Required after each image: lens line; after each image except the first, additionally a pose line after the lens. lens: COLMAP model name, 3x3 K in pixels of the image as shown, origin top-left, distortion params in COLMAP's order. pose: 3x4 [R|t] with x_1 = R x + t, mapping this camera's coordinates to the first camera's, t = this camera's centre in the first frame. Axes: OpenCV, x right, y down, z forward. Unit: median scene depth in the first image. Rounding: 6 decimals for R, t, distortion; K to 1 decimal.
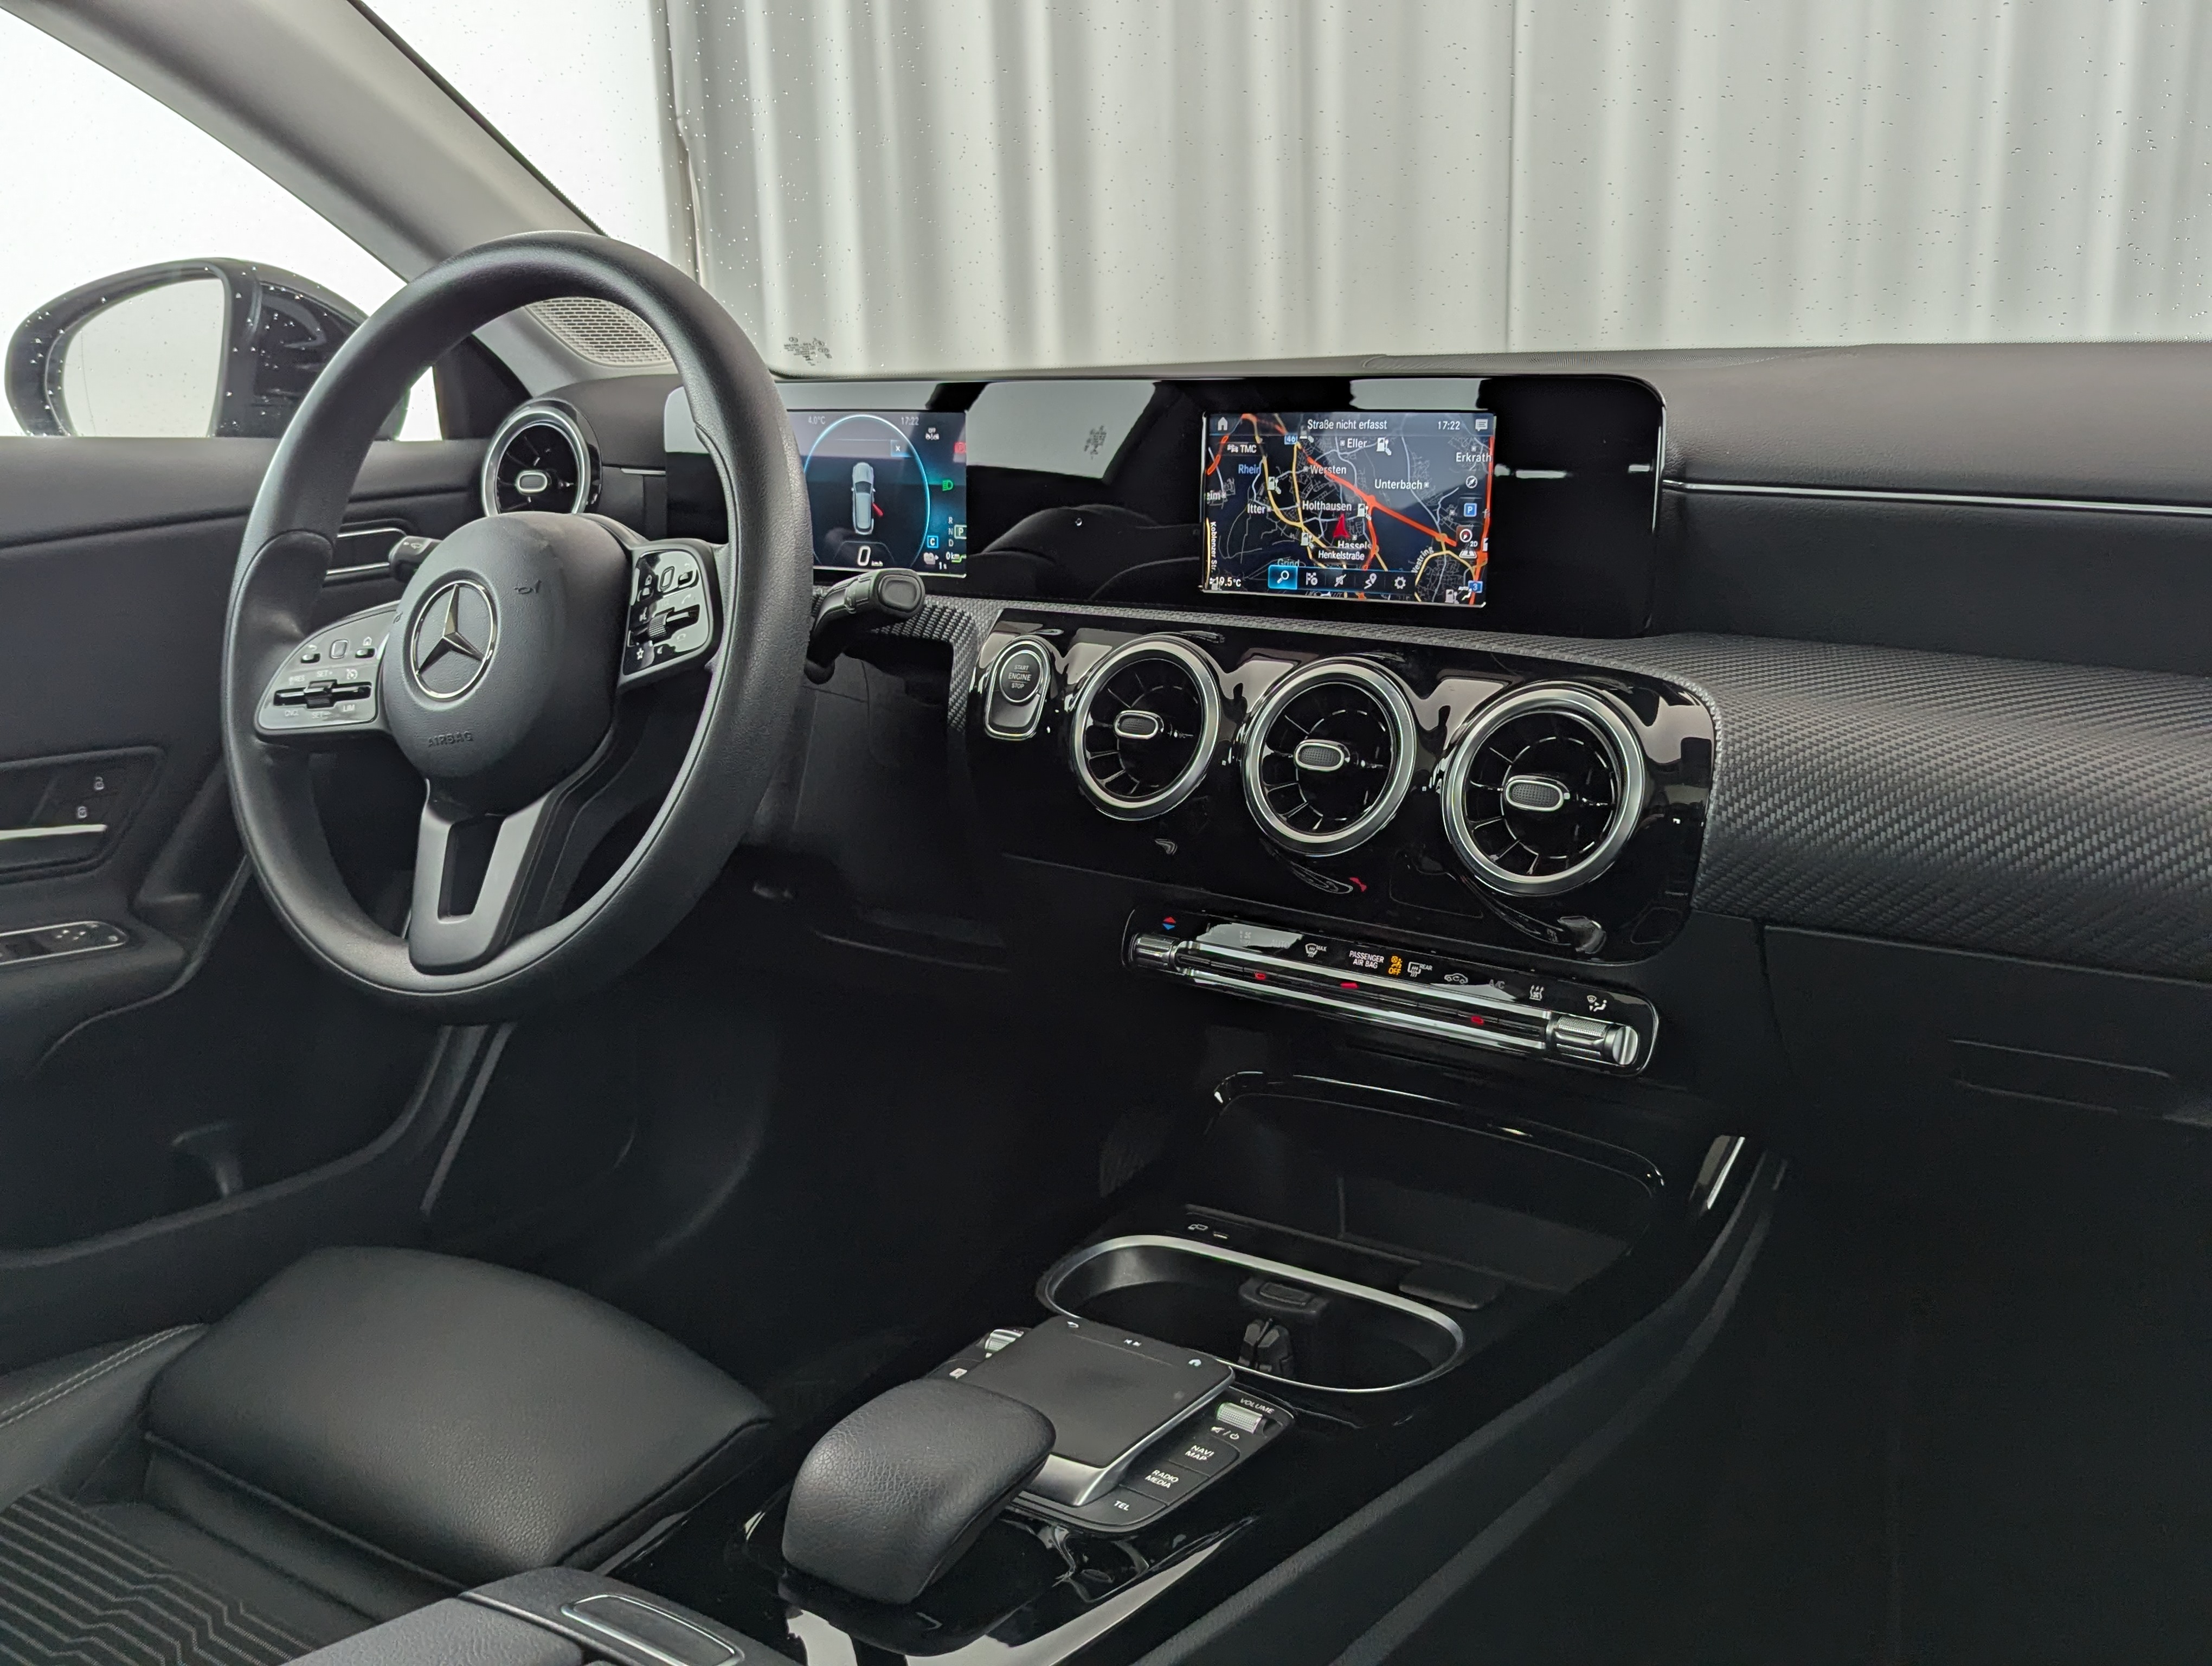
lens RADIAL K [[2069.2, 0, 1106.0], [0, 2069.2, 833.0], [0, 0, 1]] dist [0.046054, 0.002126]
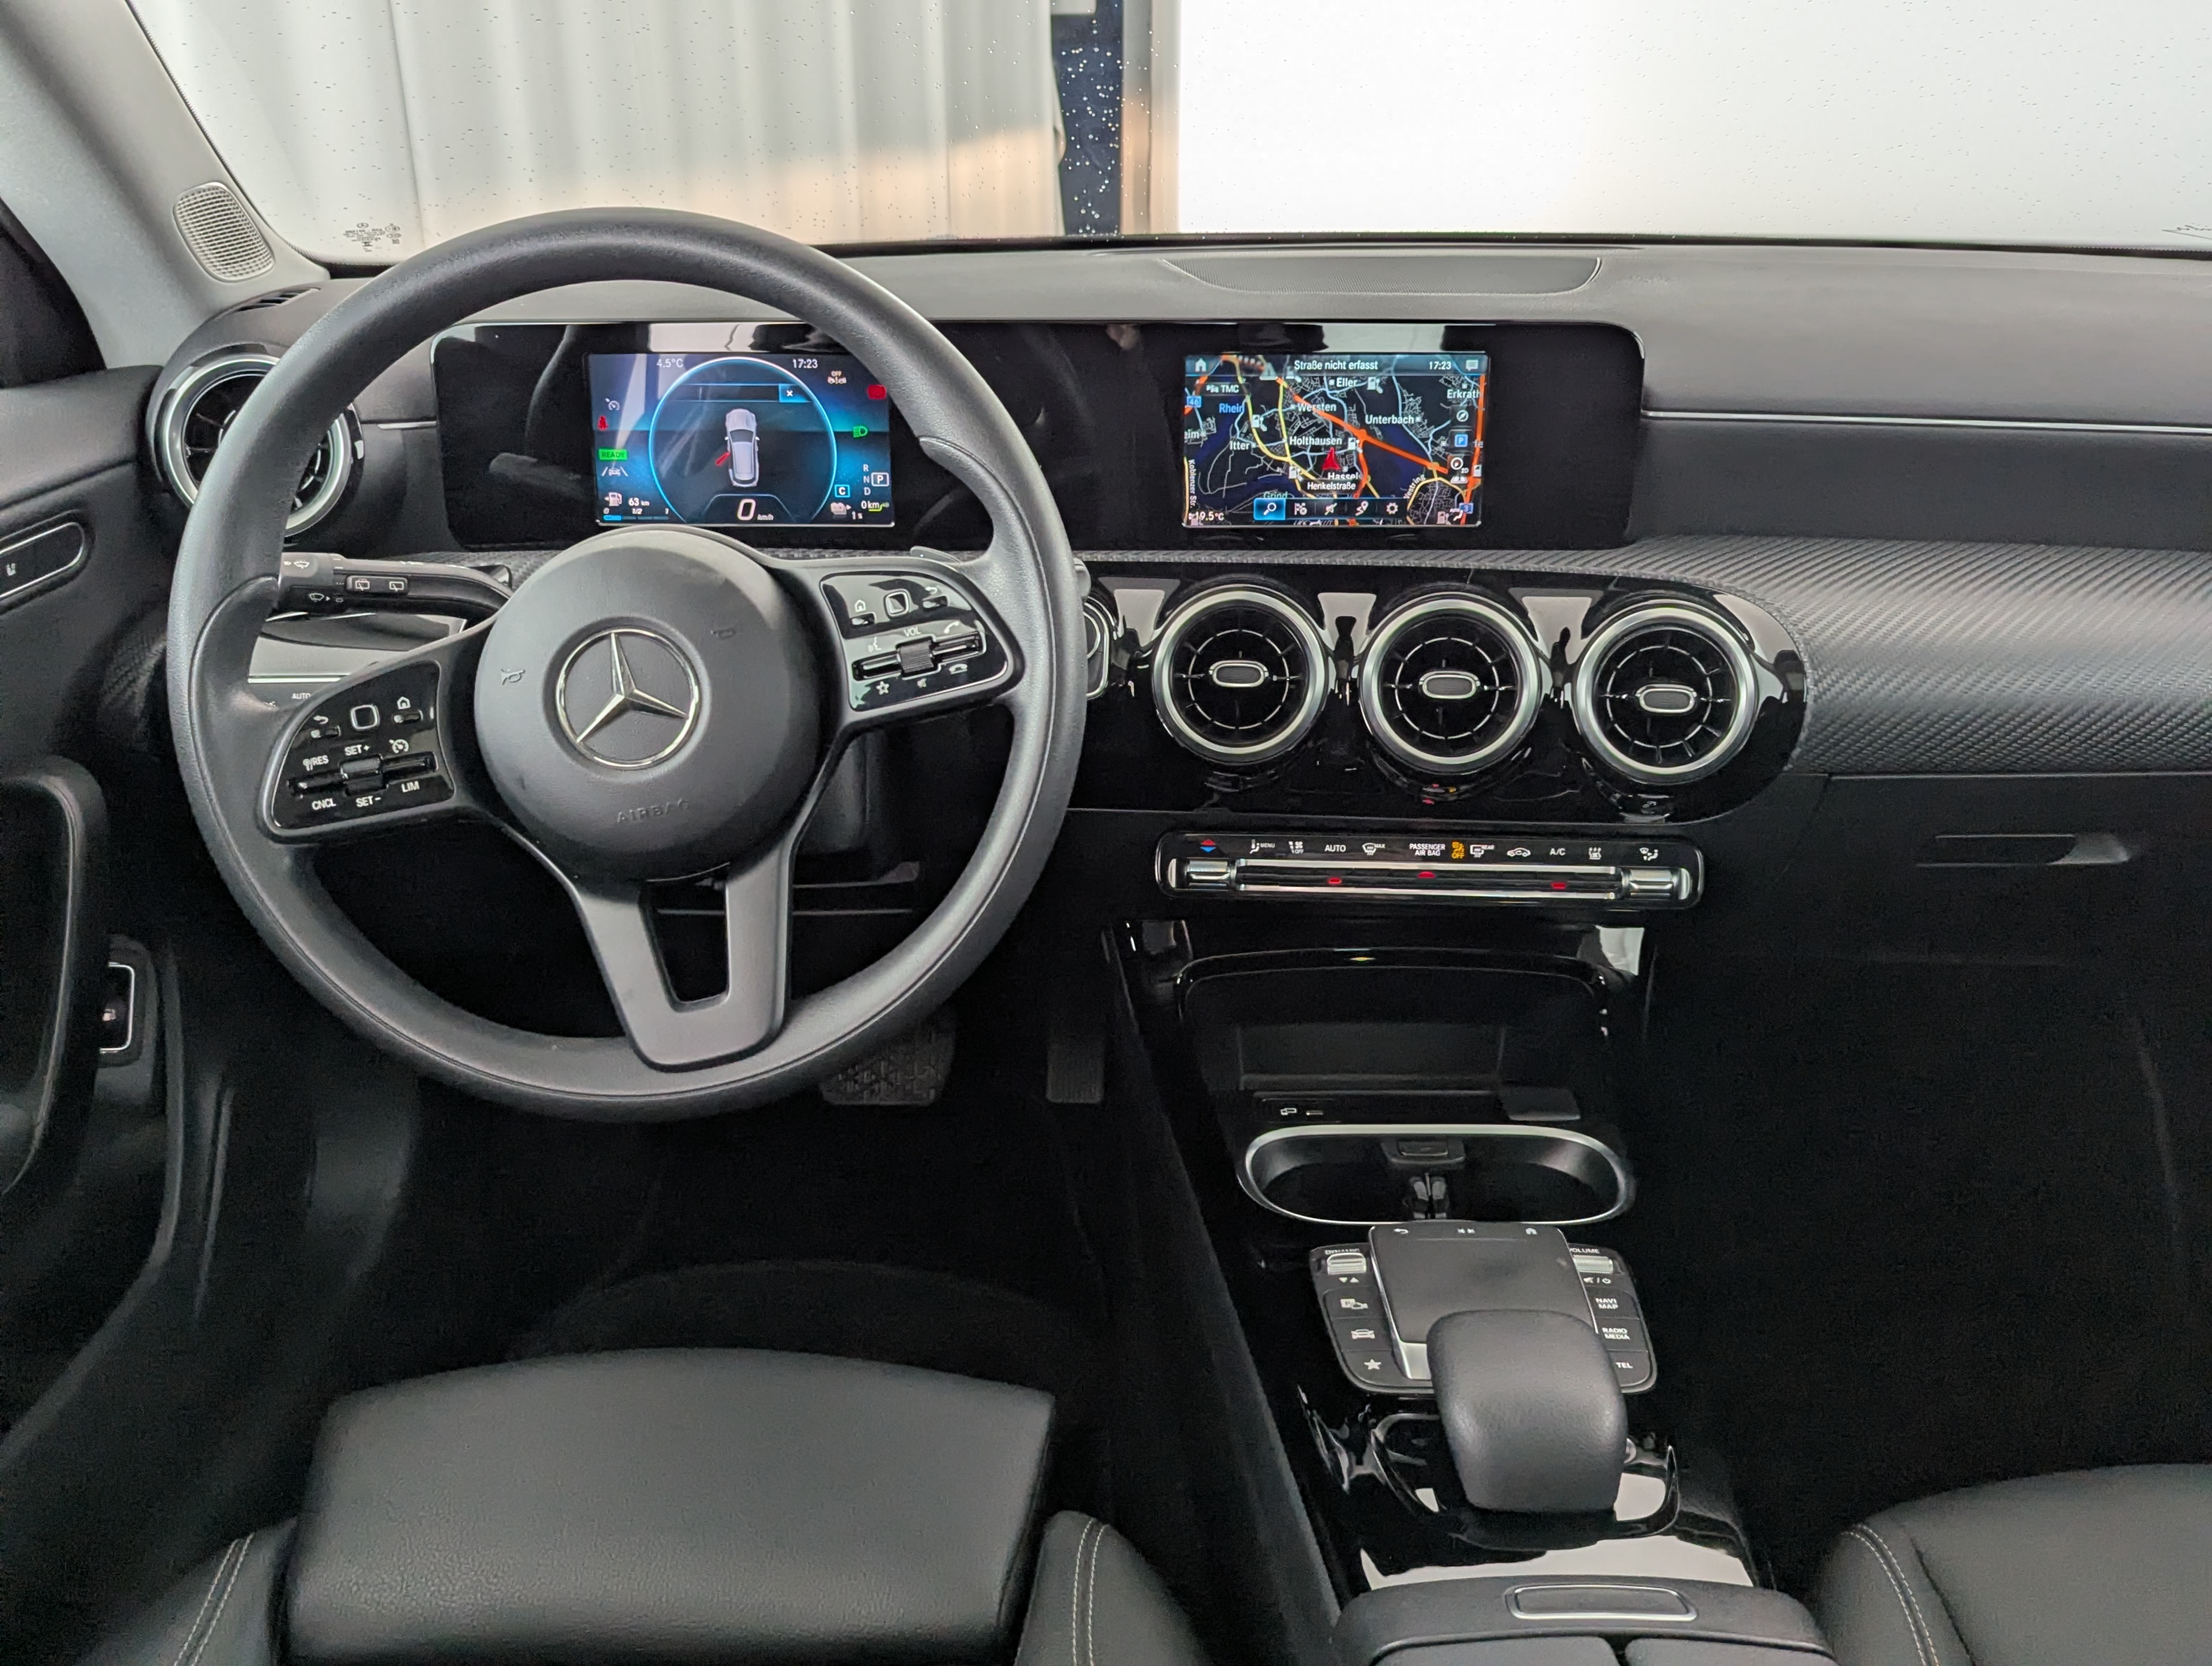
lens RADIAL K [[2069.2, 0, 1106.0], [0, 2069.2, 833.0], [0, 0, 1]] dist [0.046054, 0.002126]
pose [[0.820546, -0.191269, 0.538629, -0.604593], [0.115596, 0.978407, 0.171339, -0.156235], [-0.559770, -0.078328, 0.824938, 0.156395]]
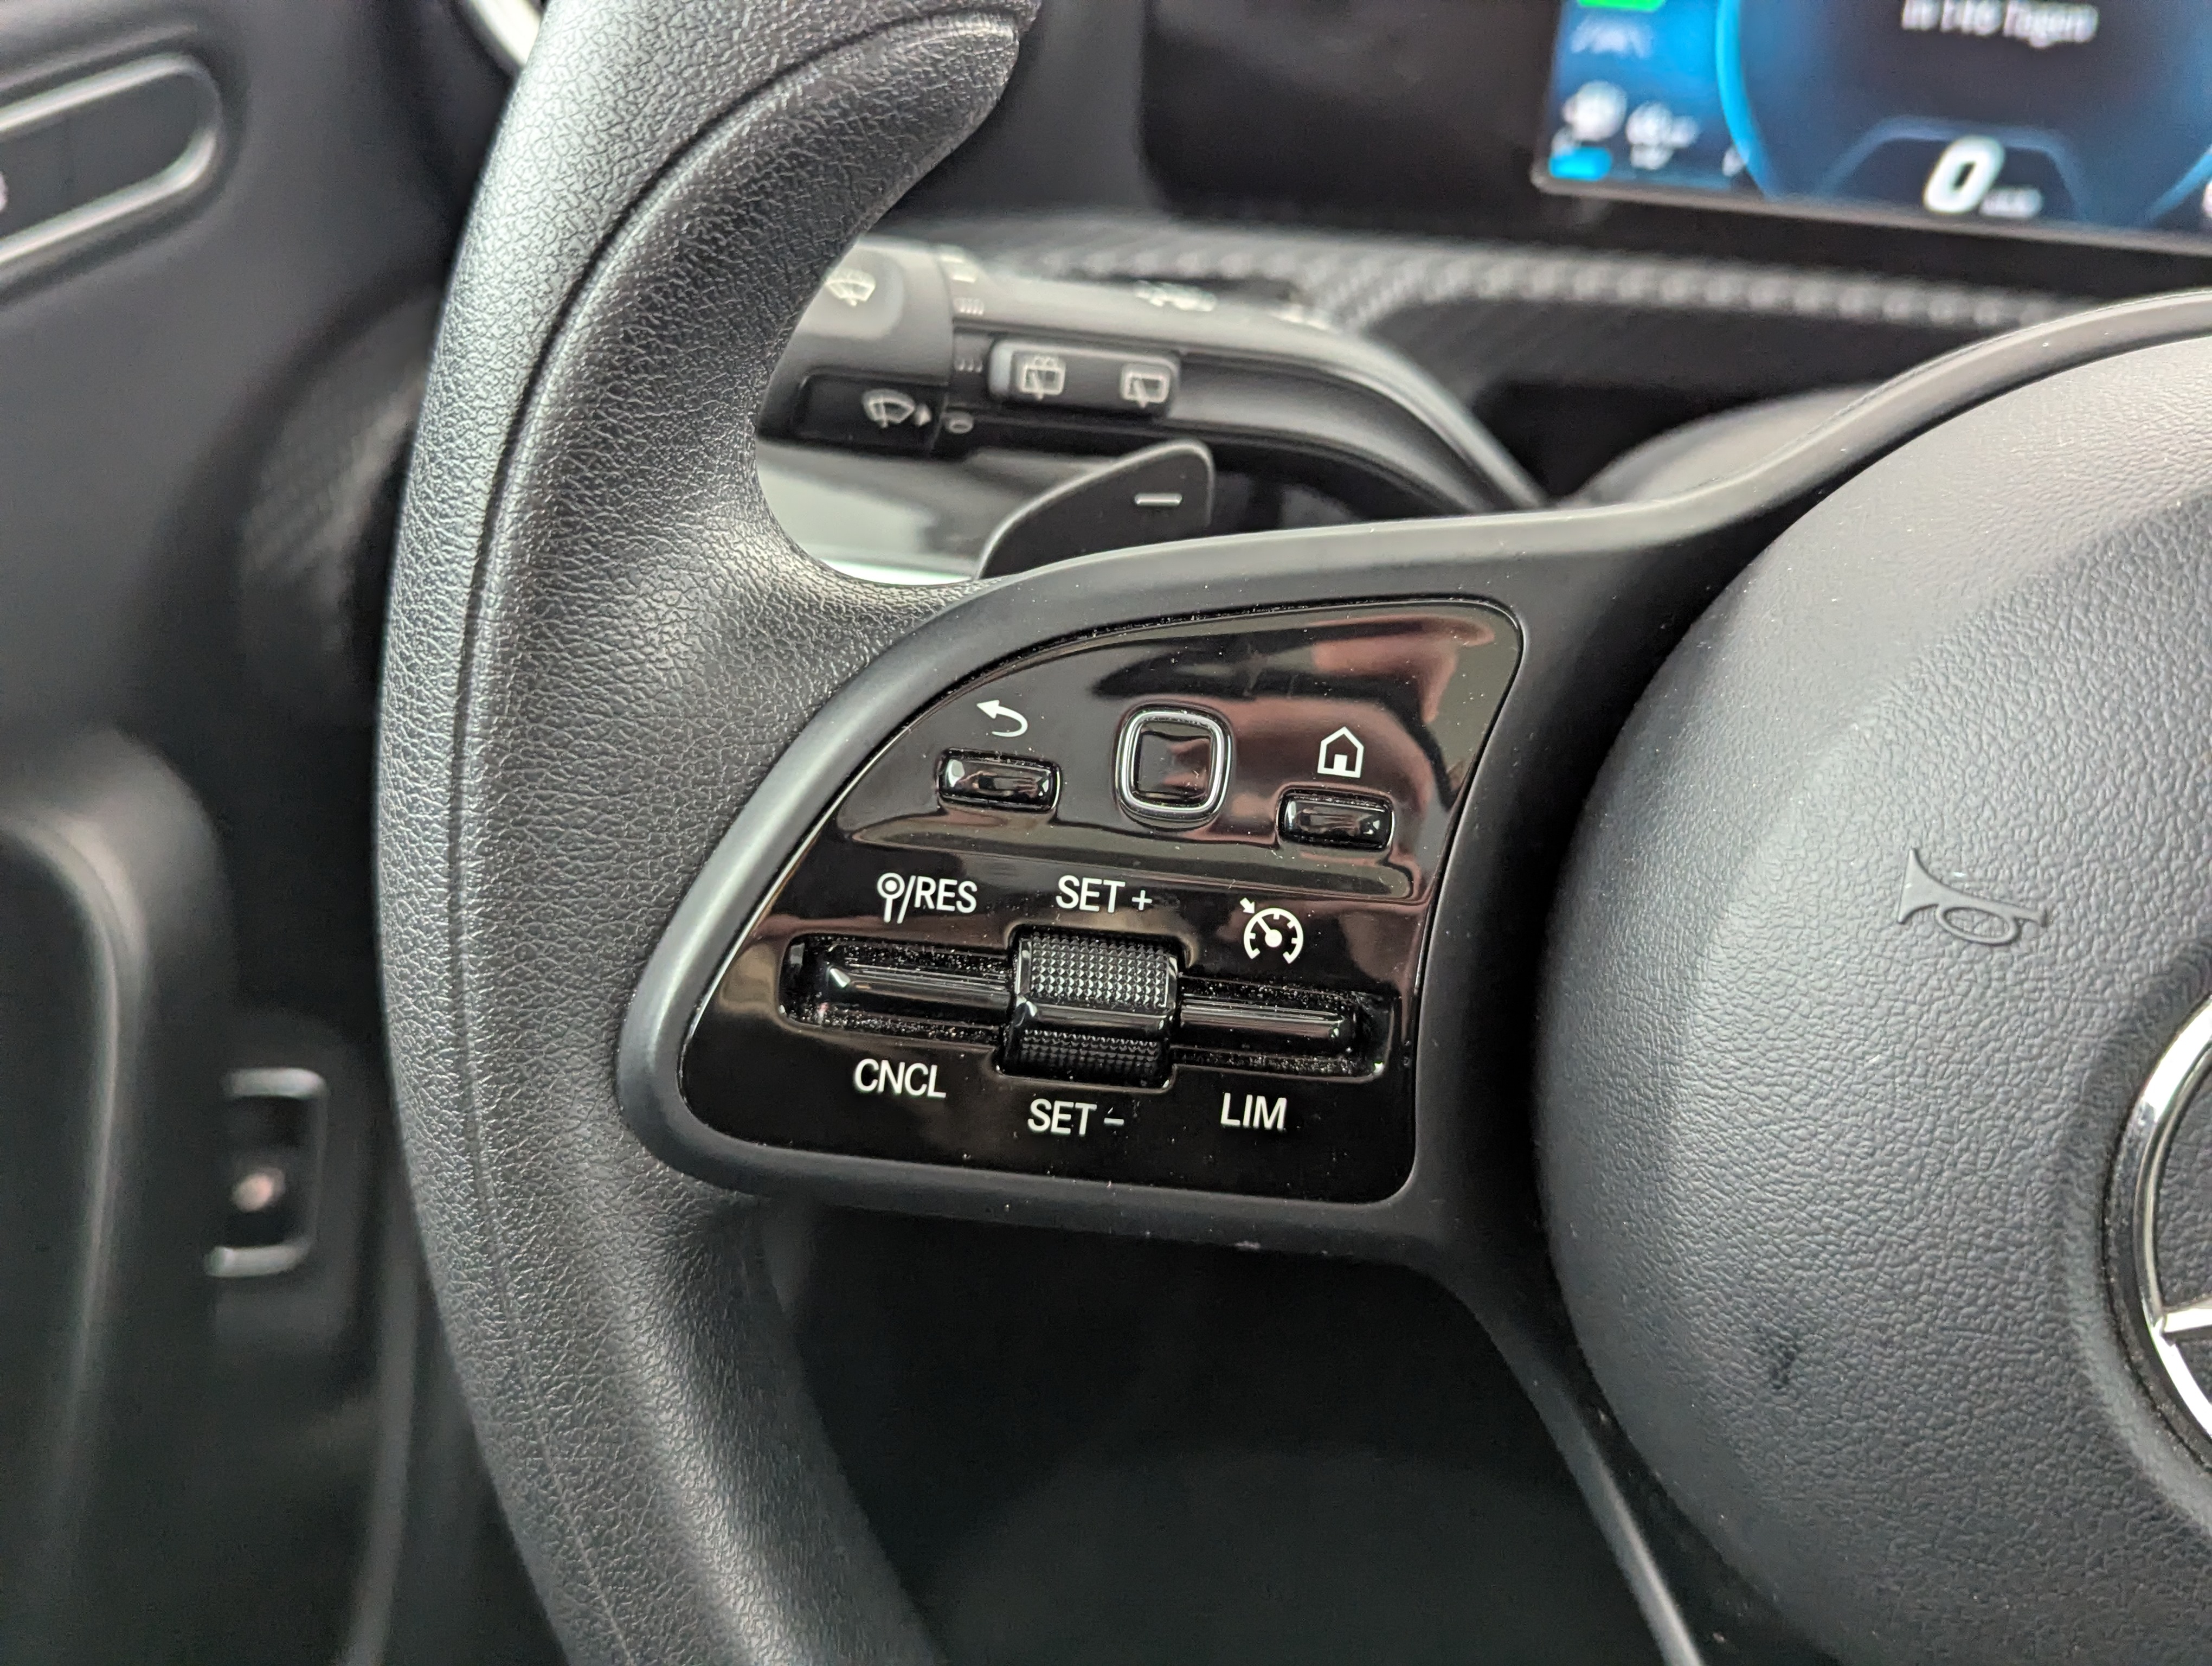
lens RADIAL K [[2140.9, 0, 1106.0], [0, 2140.9, 833.0], [0, 0, 1]] dist [0.014783, -0.016301]
pose [[0.902932, -0.162417, 0.397912, -0.464397], [0.028208, 0.946244, 0.322222, -0.175819], [-0.428856, -0.279720, 0.858976, 0.866200]]
